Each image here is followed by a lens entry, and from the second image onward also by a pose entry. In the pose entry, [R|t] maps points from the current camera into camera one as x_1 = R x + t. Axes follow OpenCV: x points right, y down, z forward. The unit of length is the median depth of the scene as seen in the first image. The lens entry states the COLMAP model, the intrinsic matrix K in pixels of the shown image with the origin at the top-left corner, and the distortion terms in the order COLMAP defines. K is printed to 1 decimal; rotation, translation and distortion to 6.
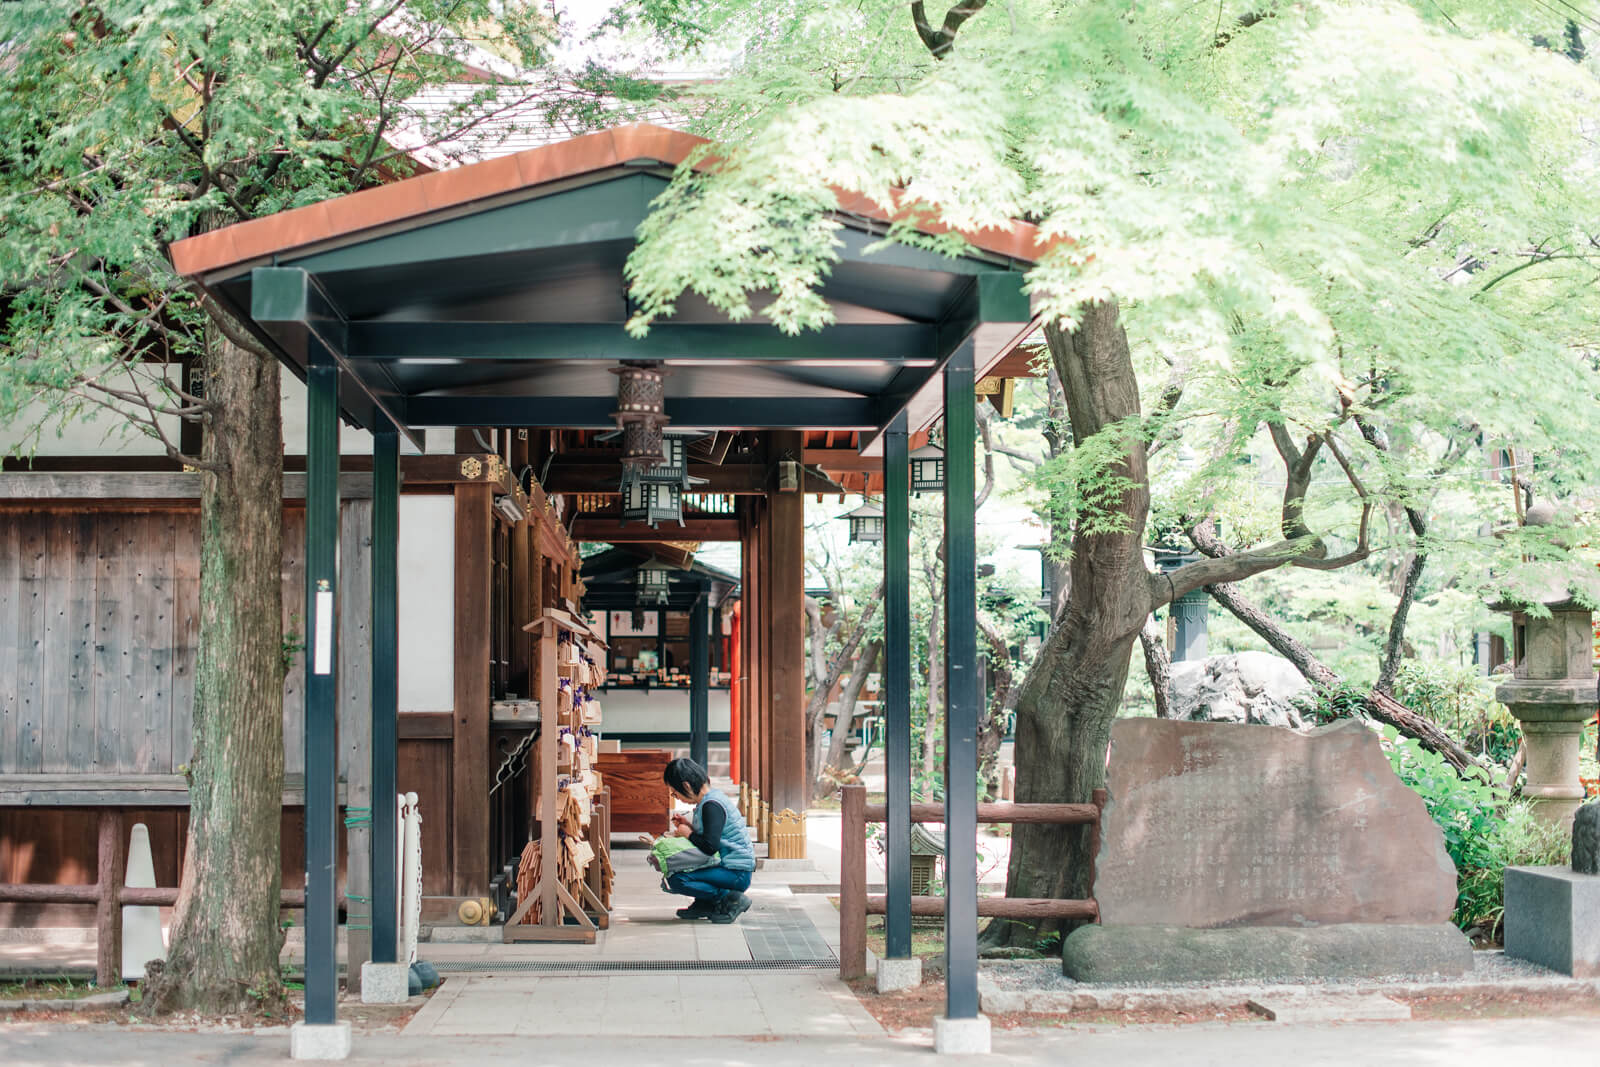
lens RADIAL K [[2359.8, 0, 800.0], [0, 2359.8, 533.5], [0, 0, 1]] dist [0.112277, -0.054520]
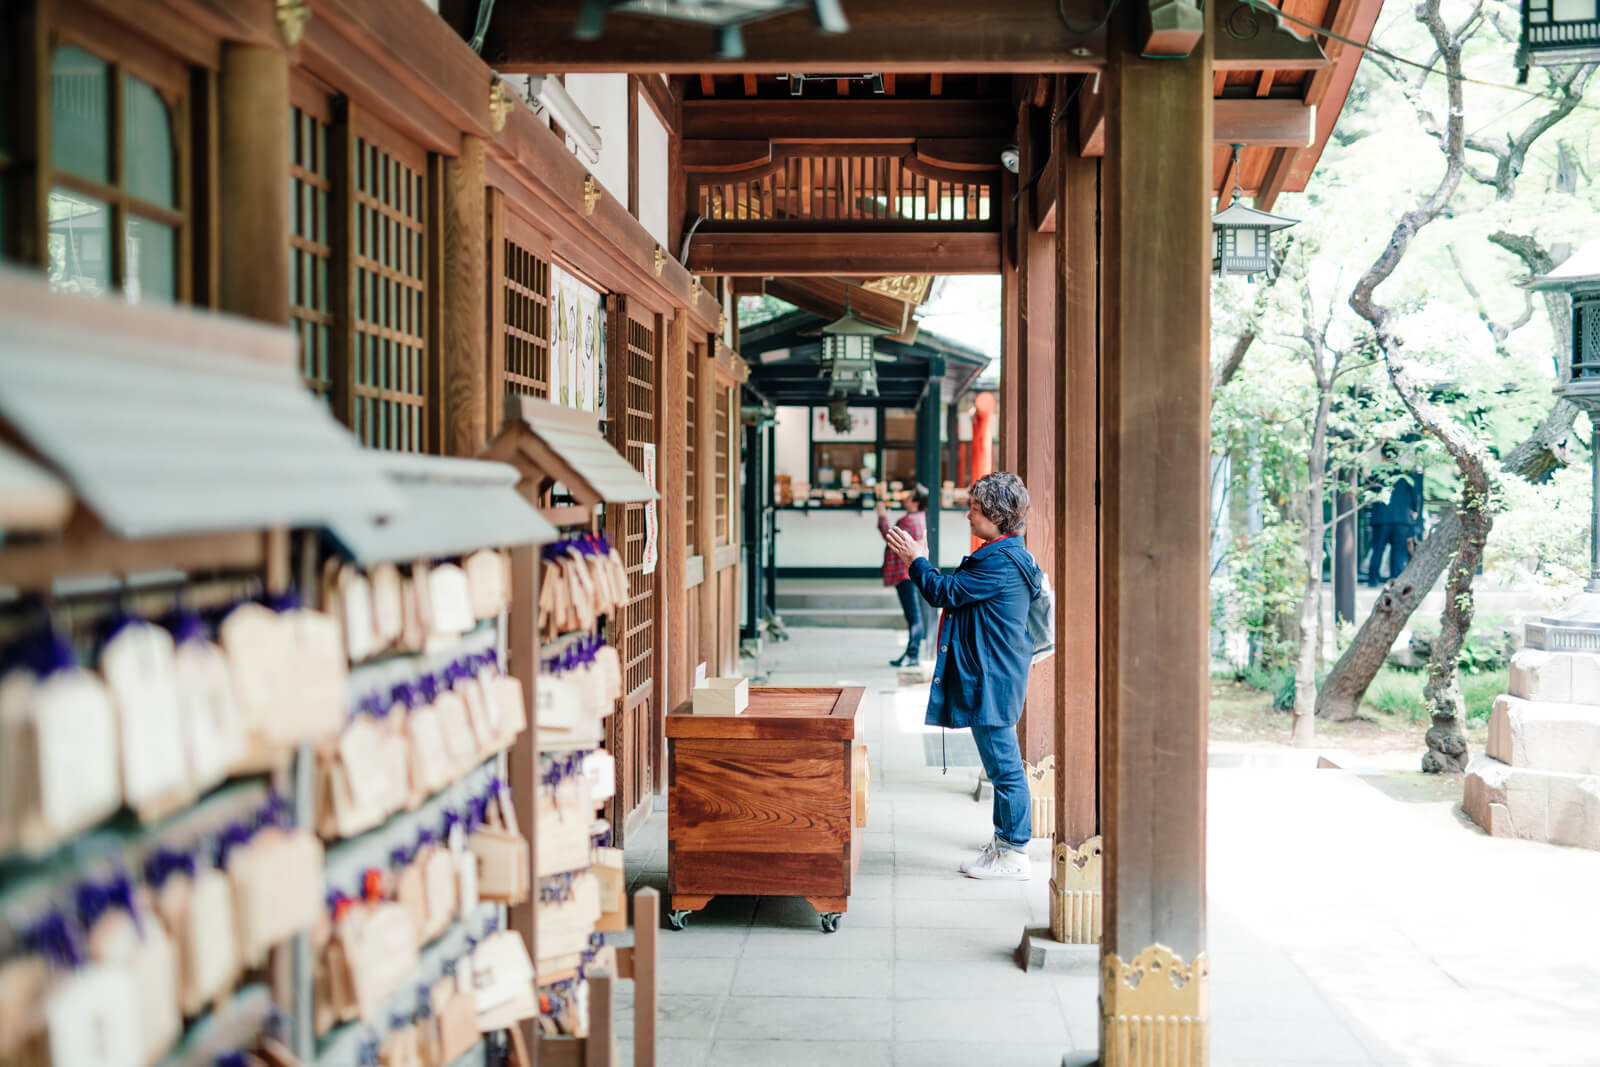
lens RADIAL K [[2359.8, 0, 800.0], [0, 2359.8, 533.5], [0, 0, 1]] dist [0.112277, -0.054520]
pose [[0.995140, 0.008521, -0.098101, -0.013187], [-0.000202, 0.996423, 0.084501, 0.012712], [0.098470, -0.084071, 0.991582, 0.345323]]
